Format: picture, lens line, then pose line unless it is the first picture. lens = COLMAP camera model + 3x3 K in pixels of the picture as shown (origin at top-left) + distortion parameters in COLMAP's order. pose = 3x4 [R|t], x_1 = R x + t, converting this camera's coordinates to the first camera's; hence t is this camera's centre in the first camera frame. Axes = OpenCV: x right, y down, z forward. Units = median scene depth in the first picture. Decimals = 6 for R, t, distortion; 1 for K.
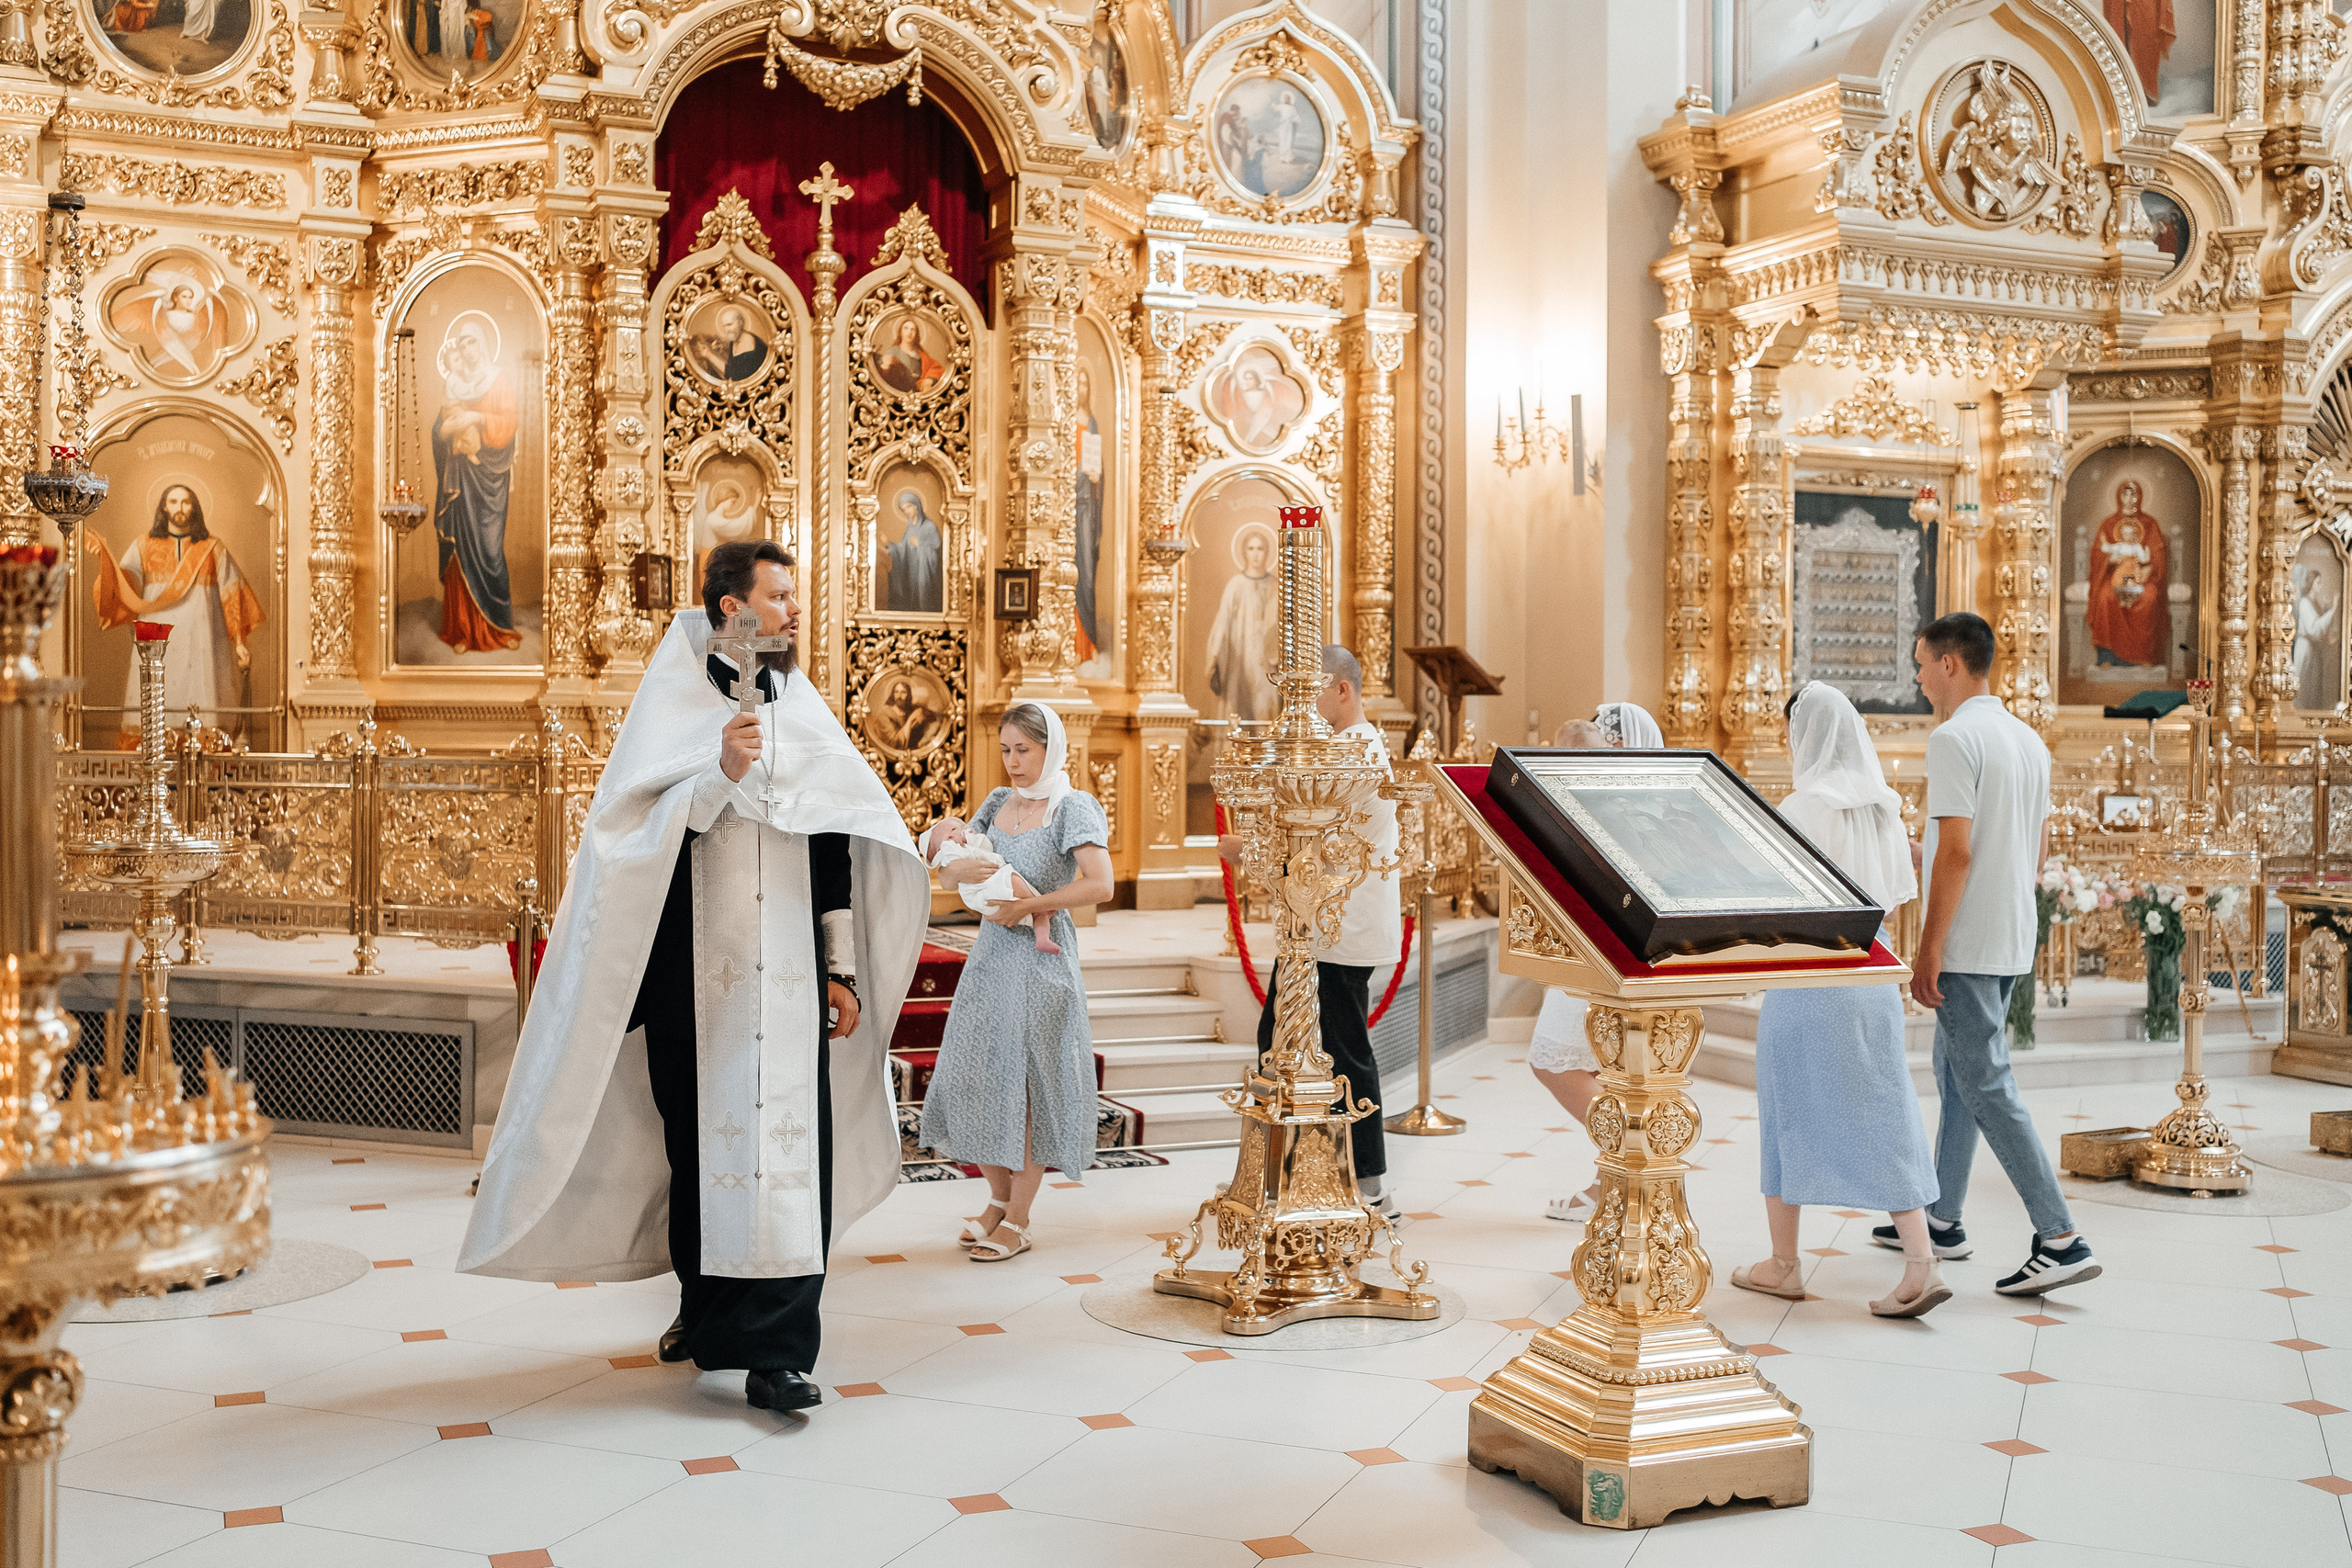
lens RADIAL K [[2390.7, 0, 1176.0], [0, 2390.7, 784.0], [0, 0, 1]] dist [0.012810, 0.002667]
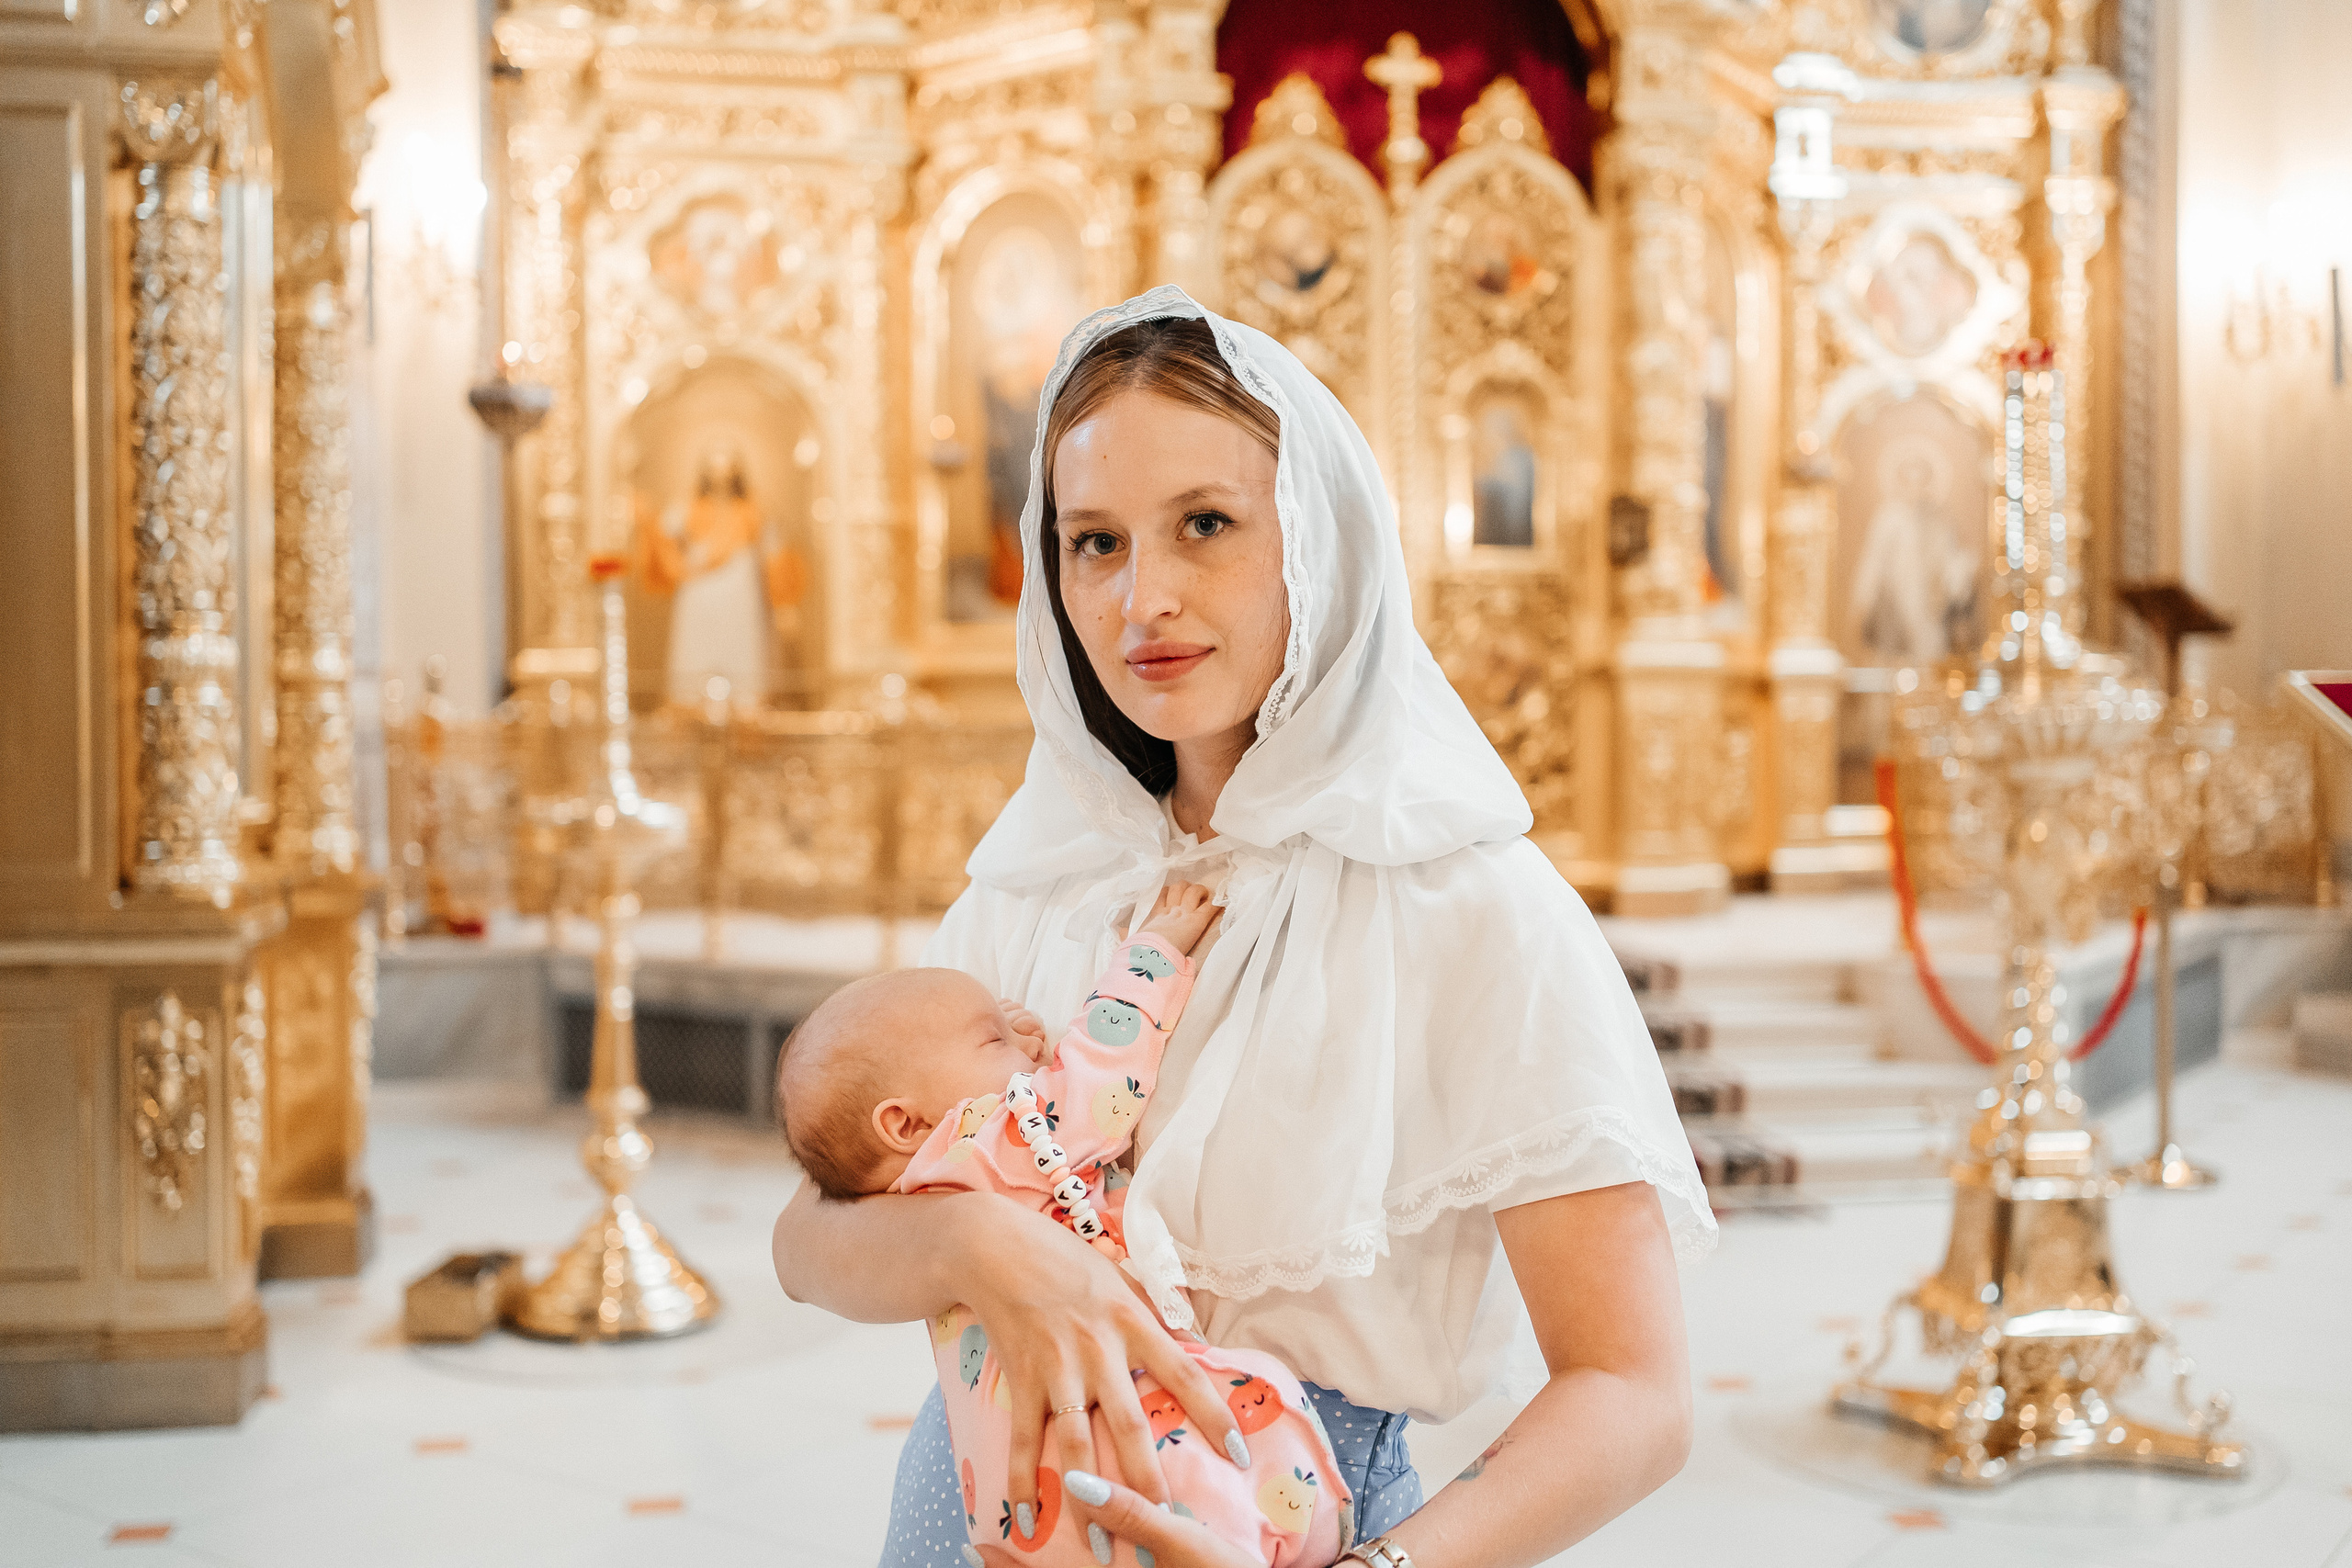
lens RADIAL K [[2390.7, 0, 1176.0], [0, 2390.7, 784.0], [0, 0, 1]] dist [0.012810, 0.002667]
pose [[0.968493, -0.007469, -0.248930, -0.011649], [0.008412, 0.999961, 0.002724, 0.007946], [0.248900, -0.004732, 0.968518, 0.135889]]
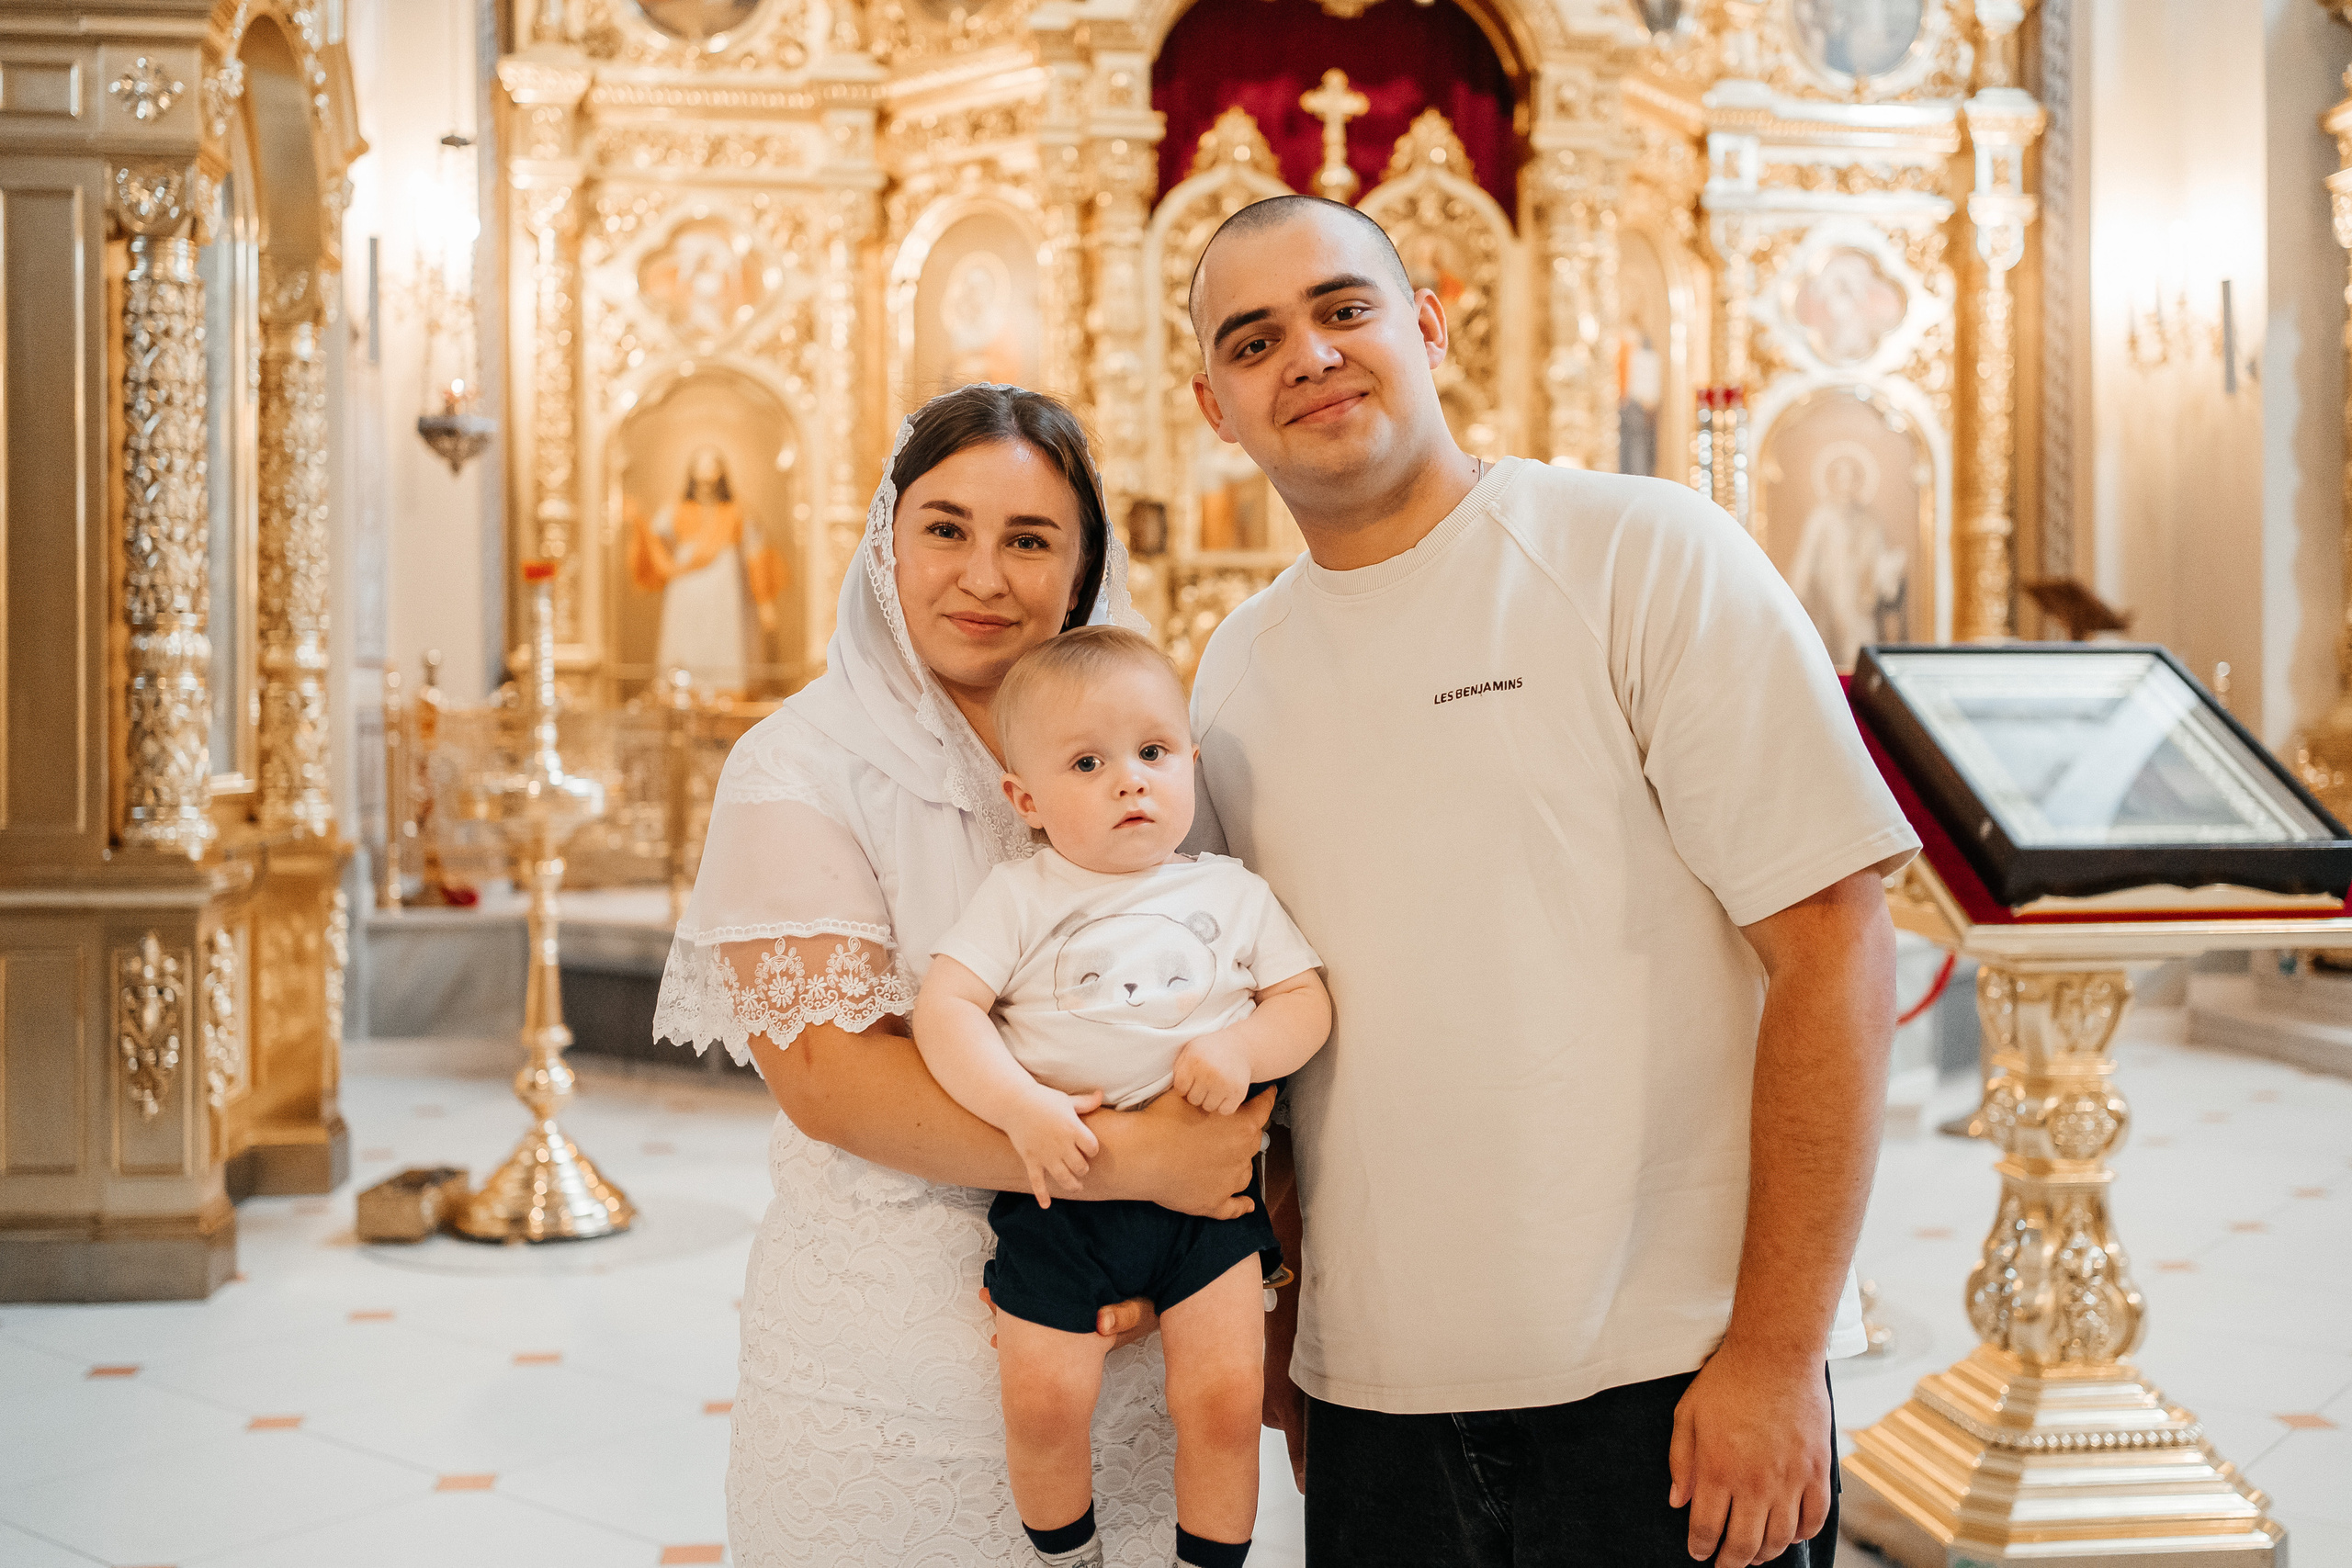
lens RADIAL K [[2467.3, 0, 1180.1], [0, 2467.3, 757.4], [0, 0, 1]] dist [0.012200, 0.000465]
pose [[0.958562, -0.006428, -0.284811, 0.068281], [0.004897, 0.999969, -0.006086, 0.012020], [0.284841, 0.004439, 0.958564, 0.063242]]
